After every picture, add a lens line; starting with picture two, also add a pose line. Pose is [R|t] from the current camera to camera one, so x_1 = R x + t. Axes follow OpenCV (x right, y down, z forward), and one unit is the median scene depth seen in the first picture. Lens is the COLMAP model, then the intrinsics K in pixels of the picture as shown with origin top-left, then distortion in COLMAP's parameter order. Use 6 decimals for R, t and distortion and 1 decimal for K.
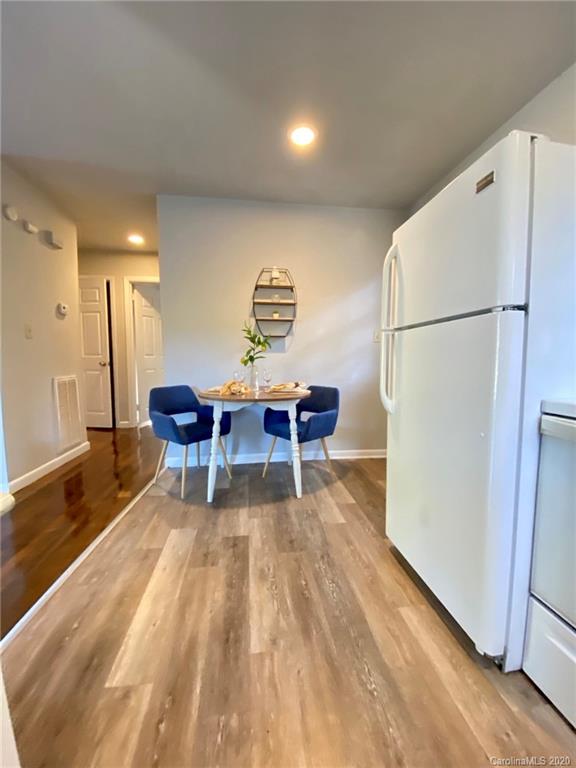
lens RADIAL K [[317.2, 0, 286.3], [0, 317.2, 381.4], [0, 0, 1]] dist [0.016748, -0.015922]
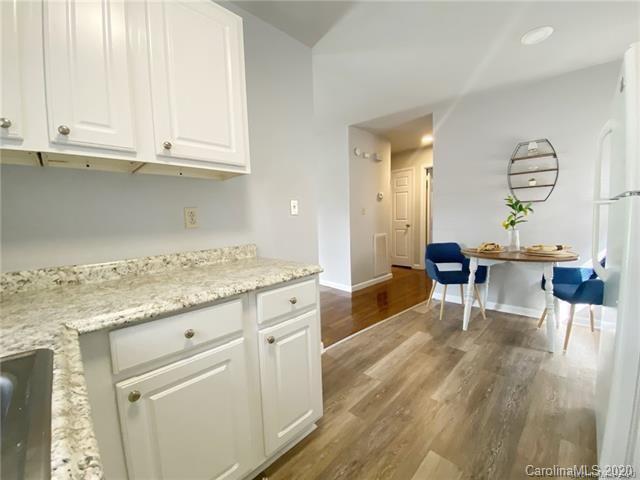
lens RADIAL K [[258.8, 0, 320.7], [0, 258.8, 239.6], [0, 0, 1]] dist [0.036064, -0.029824]
pose [[0.616519, 0.045099, -0.786048, 0.307325], [-0.034549, 0.998946, 0.030216, -0.022665], [0.786582, 0.008529, 0.617427, -0.190353]]
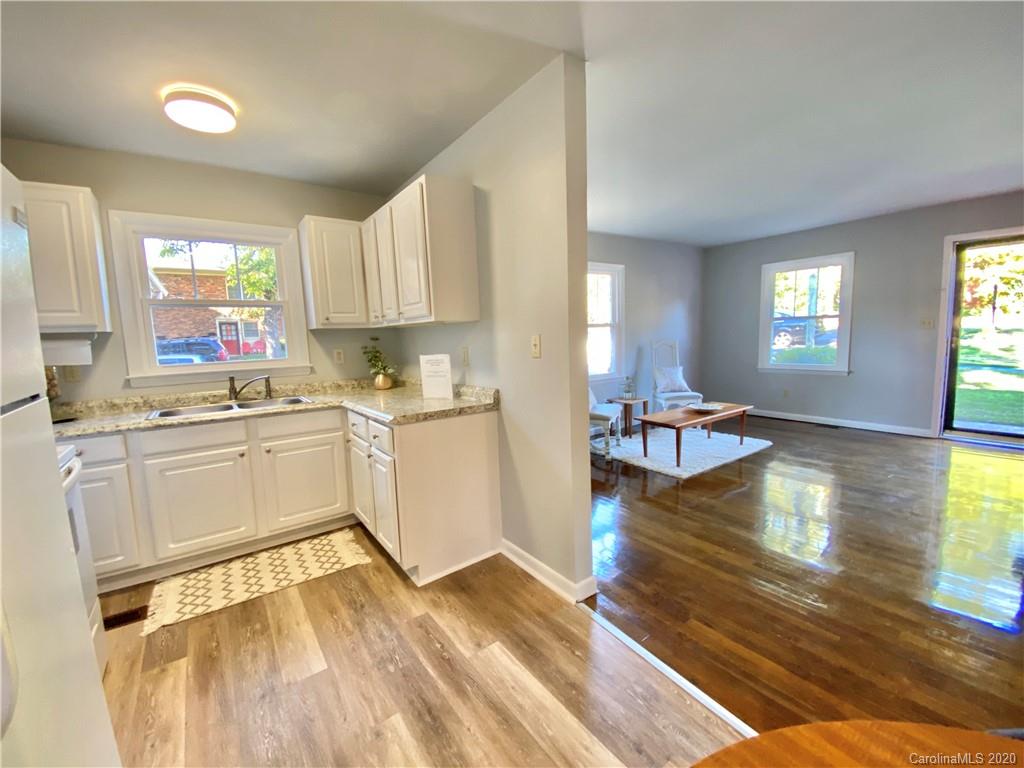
lens RADIAL K [[414.1, 0, 513.1], [0, 414.1, 383.3], [0, 0, 1]] dist [0.036064, -0.029824]
pose [[-0.870096, 0.084457, -0.485592, 0.061599], [-0.007450, 0.982844, 0.184290, -0.192300], [0.492826, 0.163967, -0.854539, 1.058410]]
